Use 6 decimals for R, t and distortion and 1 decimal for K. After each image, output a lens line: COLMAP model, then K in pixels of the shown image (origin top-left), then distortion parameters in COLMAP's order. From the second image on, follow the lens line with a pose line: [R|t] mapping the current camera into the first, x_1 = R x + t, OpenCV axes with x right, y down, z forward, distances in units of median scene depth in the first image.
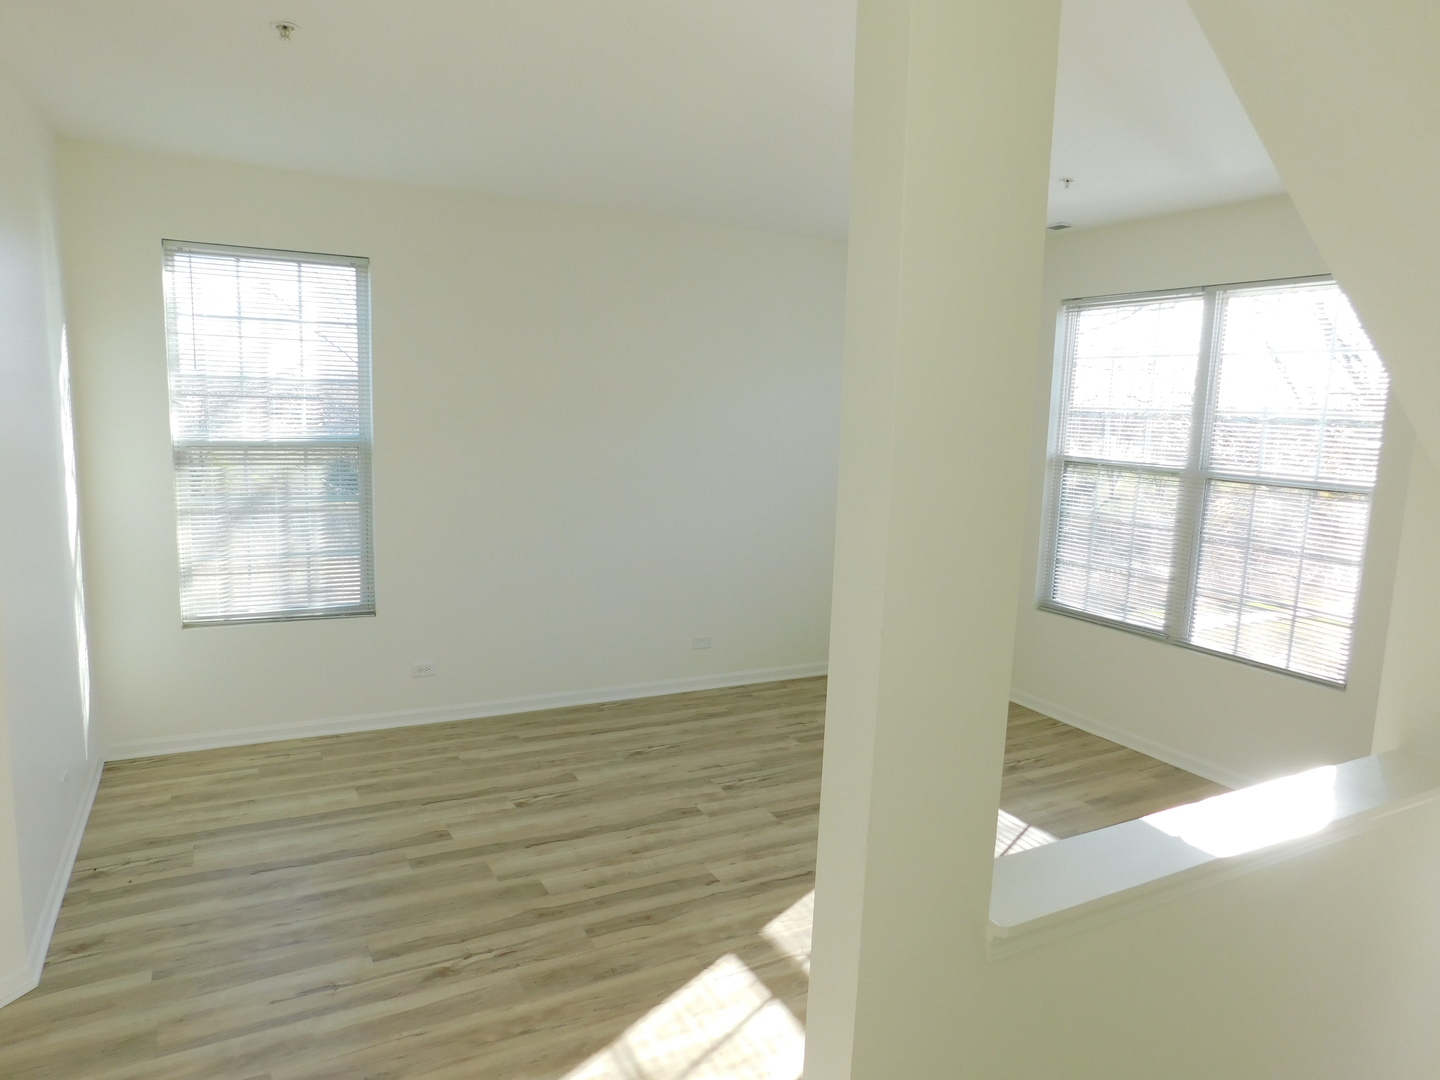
lens RADIAL K [[951.9, 0, 712.9], [0, 951.9, 544.5], [0, 0, 1]] dist [-0.064703, 0.055459]
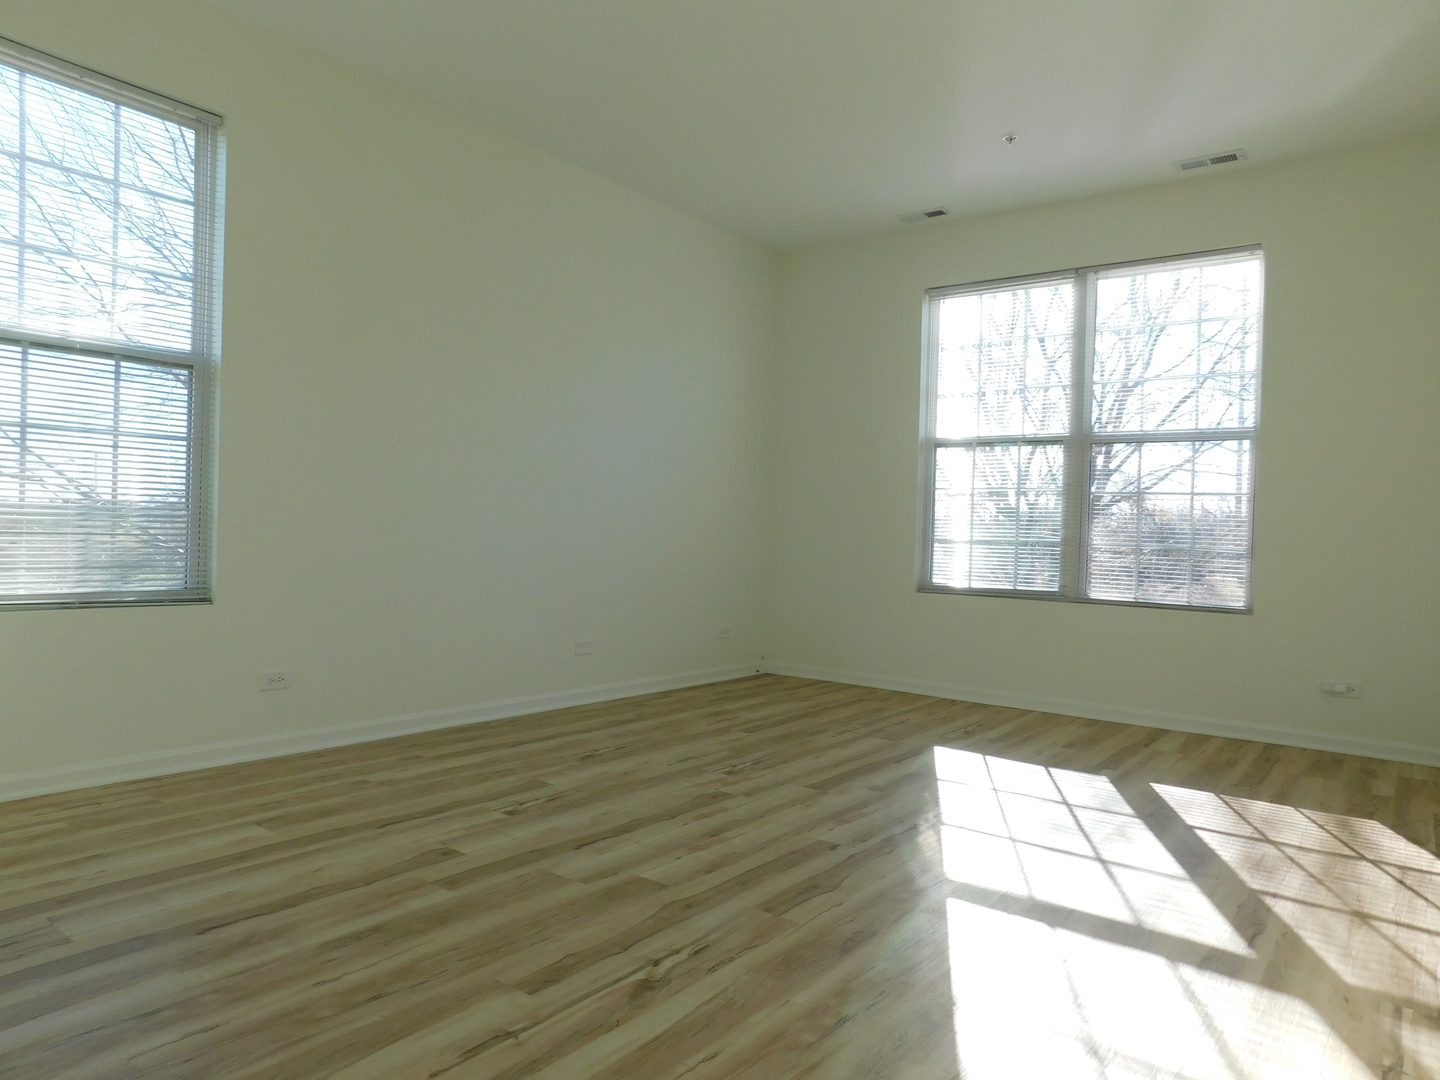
lens RADIAL K [[951.9, 0, 712.9], [0, 951.9, 544.5], [0, 0, 1]] dist [-0.064703, 0.055459]
pose [[0.913051, -0.011644, 0.407679, -0.338112], [0.060156, 0.992504, -0.106379, 0.146029], [-0.403385, 0.121654, 0.906908, 0.226087]]
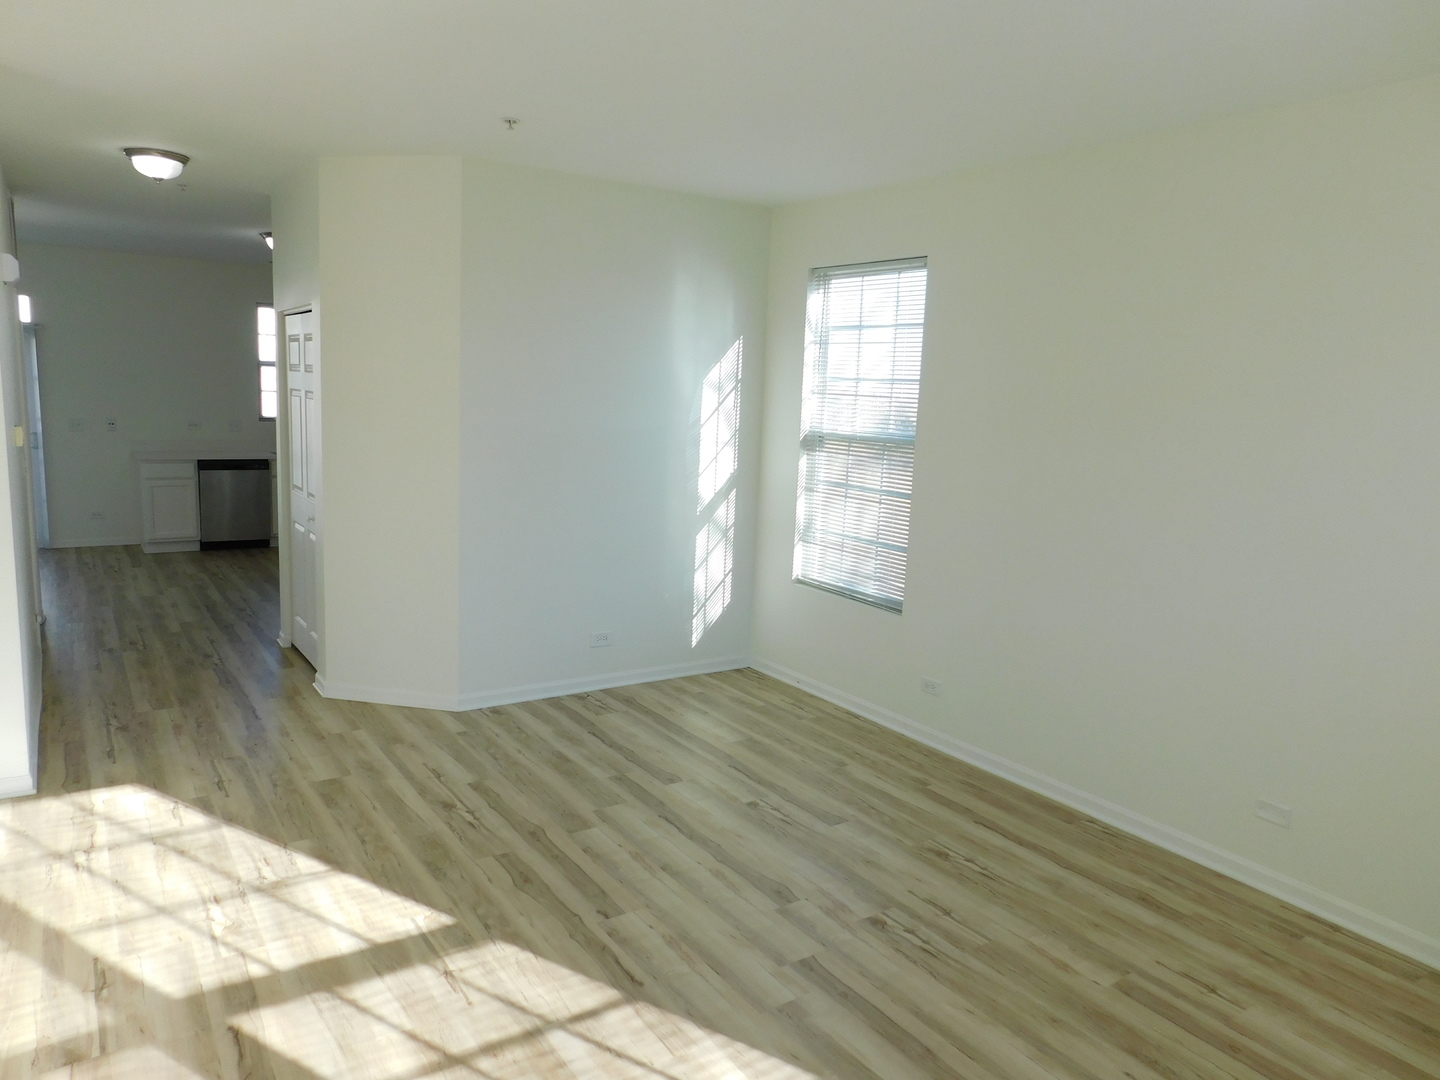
lens RADIAL K [[965.7, 0, 720.0], [0, 965.7, 540.0], [0, 0, 1]] dist [-0.045255, 0.059804]
pose [[0.117291, 0.124523, -0.985260, 0.686377], [-0.187674, 0.977010, 0.101139, -0.077244], [0.975203, 0.173045, 0.137964, 0.740805]]
